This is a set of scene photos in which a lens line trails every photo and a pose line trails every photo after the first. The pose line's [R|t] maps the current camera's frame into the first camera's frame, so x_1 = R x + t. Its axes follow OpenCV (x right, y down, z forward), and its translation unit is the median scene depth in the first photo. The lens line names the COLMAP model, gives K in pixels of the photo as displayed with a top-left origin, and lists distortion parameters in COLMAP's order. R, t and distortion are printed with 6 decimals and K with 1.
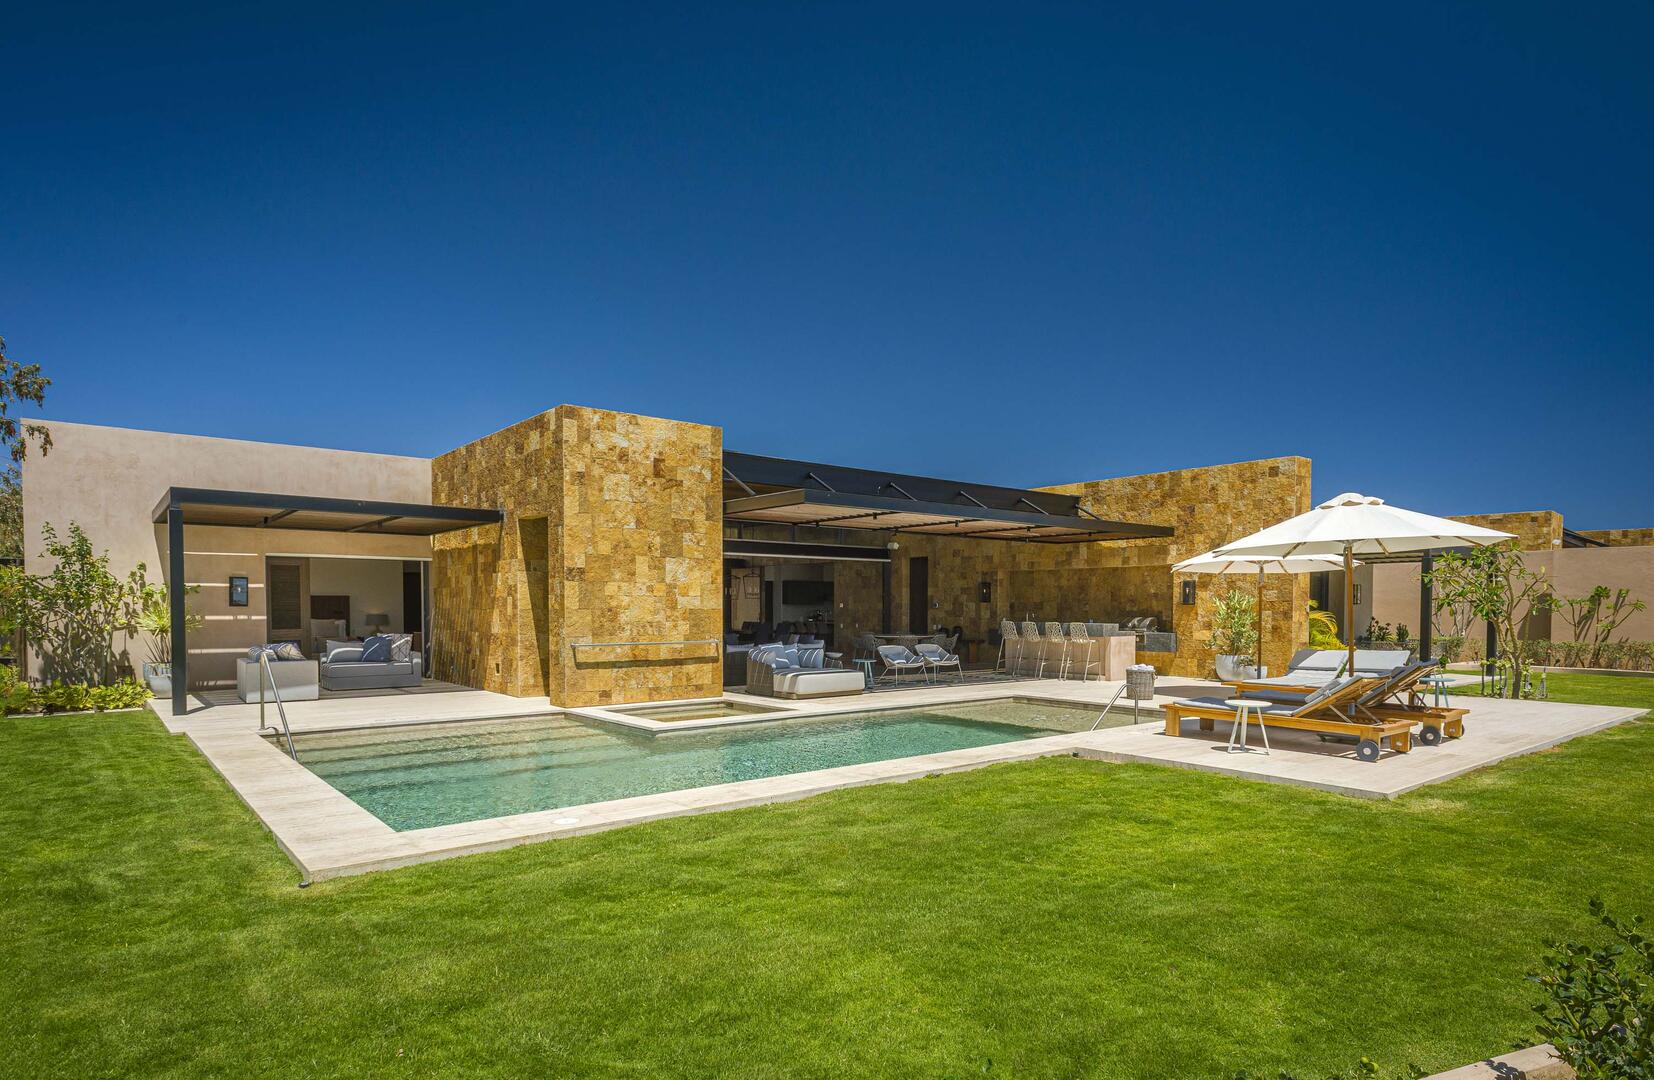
lens RADIAL K [[898.3, 0, 776.2], [0, 898.3, 628.6], [0, 0, 1]] dist [0.006891, 0.000249]
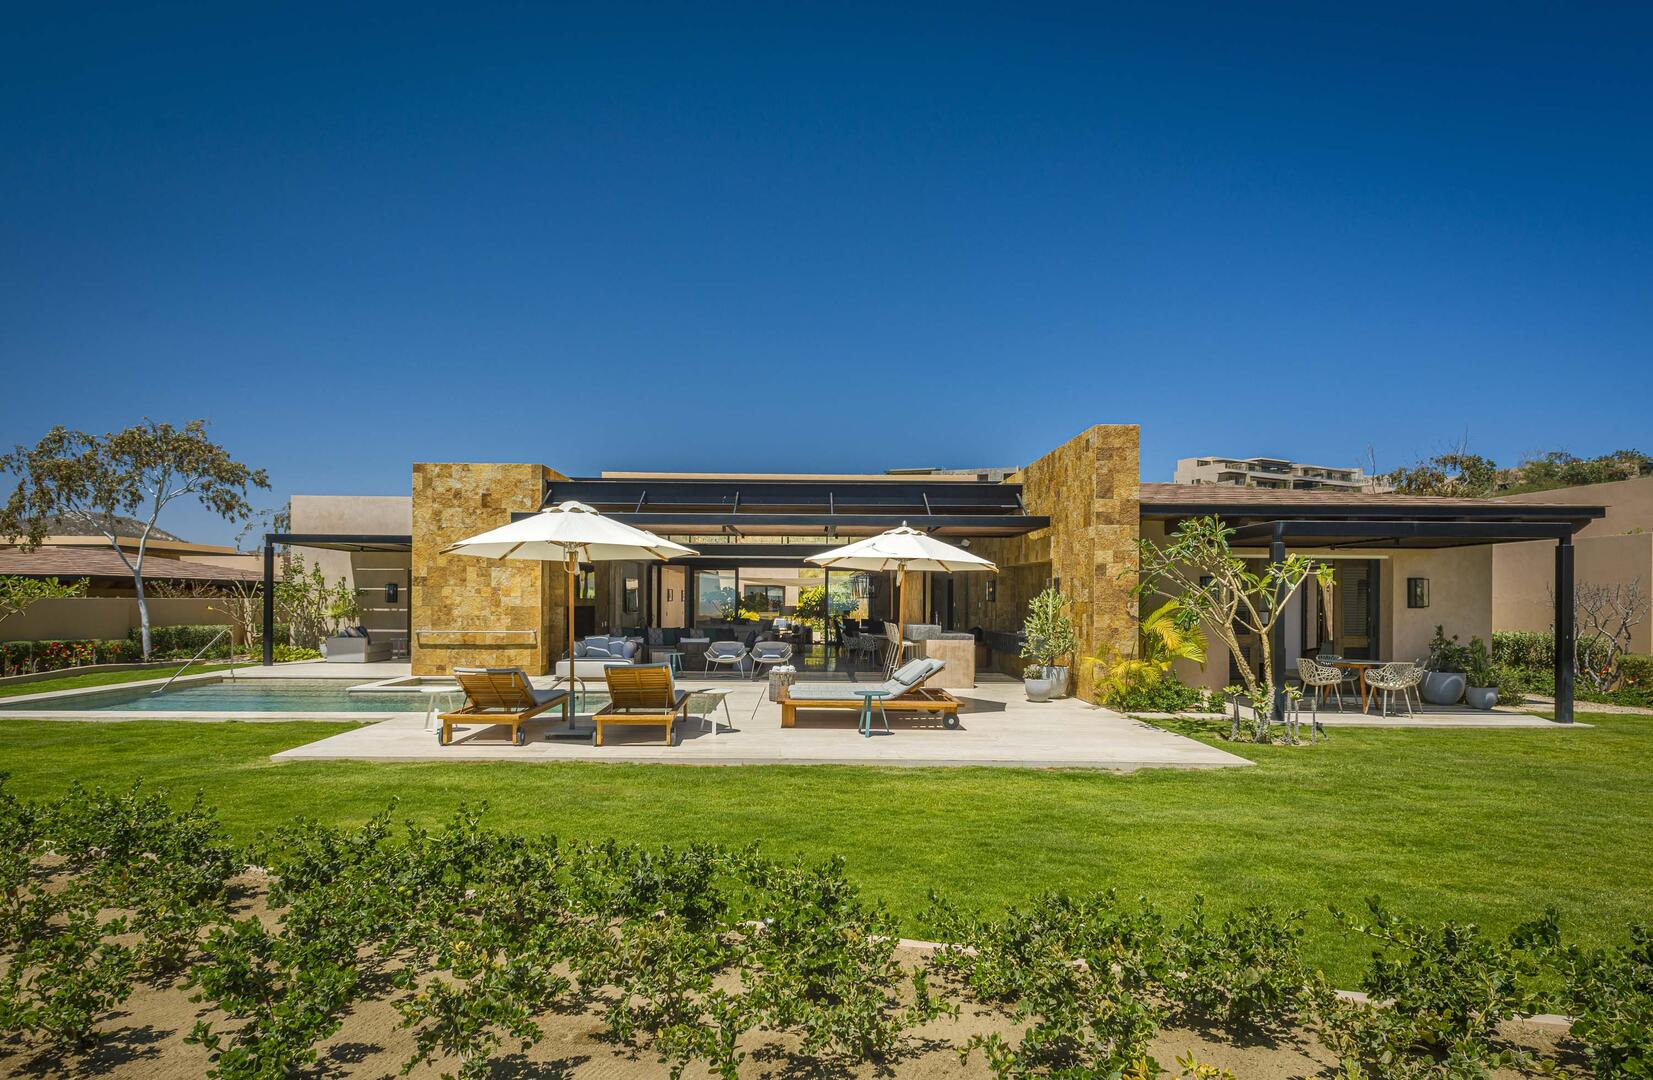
lens RADIAL K [[897.7, 0, 831.1], [0, 897.7, 601.0], [0, 0, 1]] dist [0.006891, 0.000249]
pose [[0.796151, 0.002436, -0.605093, 1.084422], [-0.017807, 0.999653, -0.019405, -0.012918], [0.604836, 0.026224, 0.795918, 0.251349]]
